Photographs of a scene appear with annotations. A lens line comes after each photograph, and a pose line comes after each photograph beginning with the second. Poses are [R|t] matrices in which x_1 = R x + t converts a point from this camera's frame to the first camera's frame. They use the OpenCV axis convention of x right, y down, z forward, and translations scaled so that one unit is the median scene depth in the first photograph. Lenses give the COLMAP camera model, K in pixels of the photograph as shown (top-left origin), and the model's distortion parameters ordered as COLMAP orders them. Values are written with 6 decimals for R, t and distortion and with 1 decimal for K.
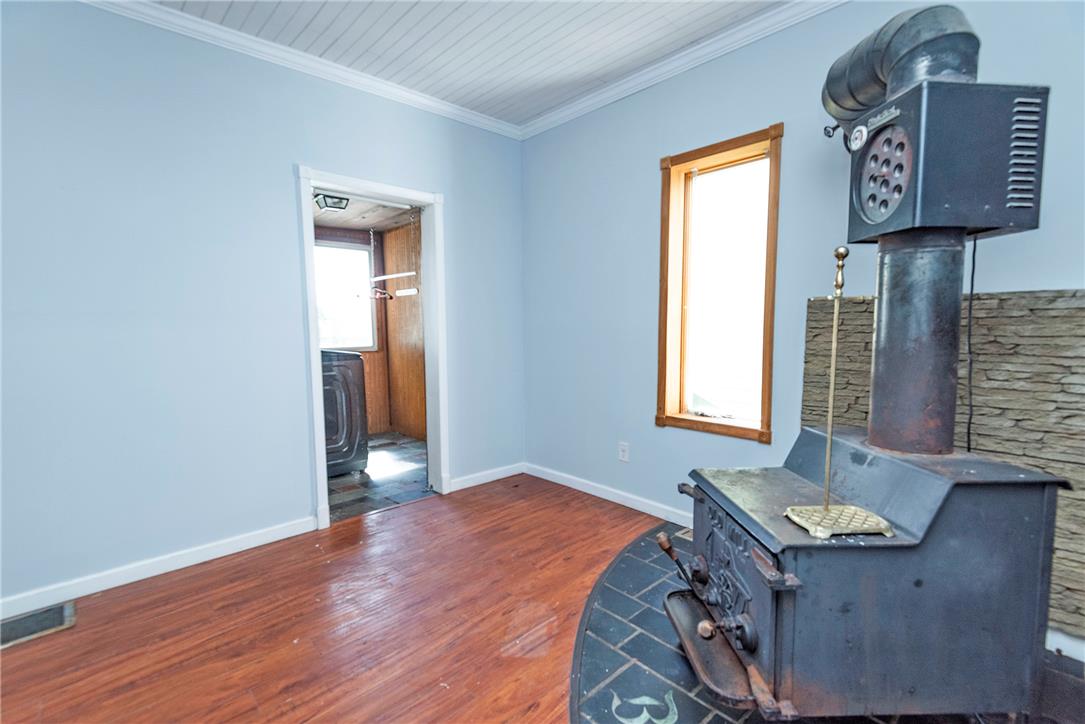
lens RADIAL K [[489.3, 0, 545.7], [0, 489.3, 367.8], [0, 0, 1]] dist [0.015819, -0.009866]
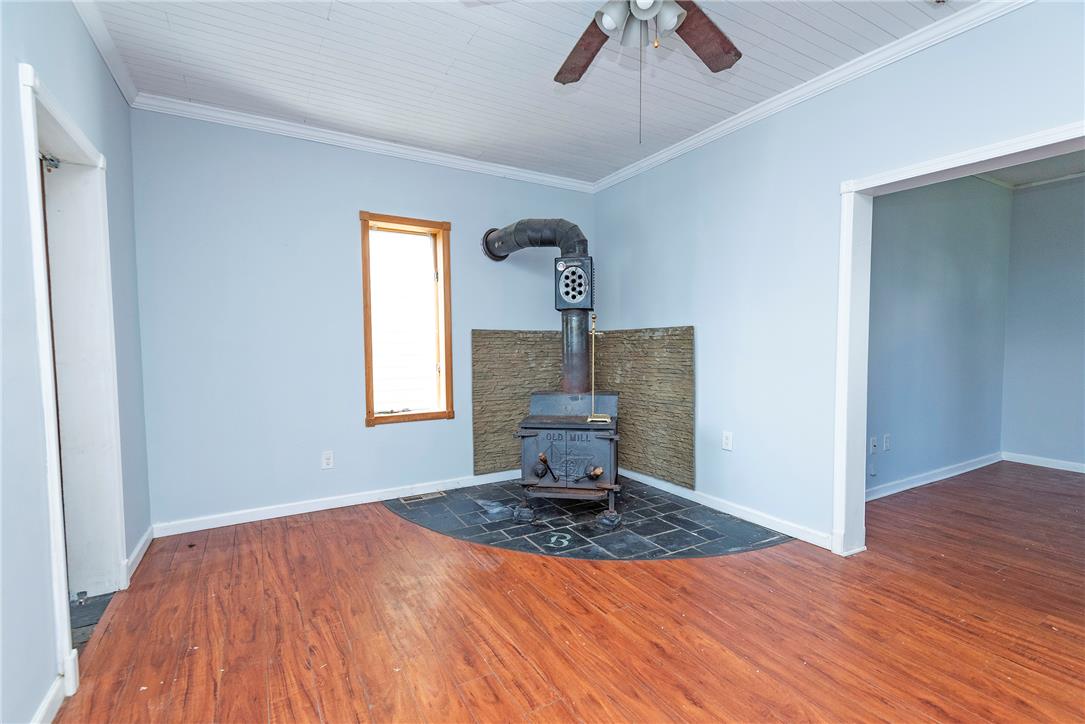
lens RADIAL K [[489.3, 0, 553.8], [0, 489.3, 362.4], [0, 0, 1]] dist [0.015819, -0.009866]
pose [[0.211501, -0.041278, 0.976506, -0.874245], [0.083384, 0.996227, 0.024052, -0.032342], [-0.973814, 0.076338, 0.214145, 0.282515]]
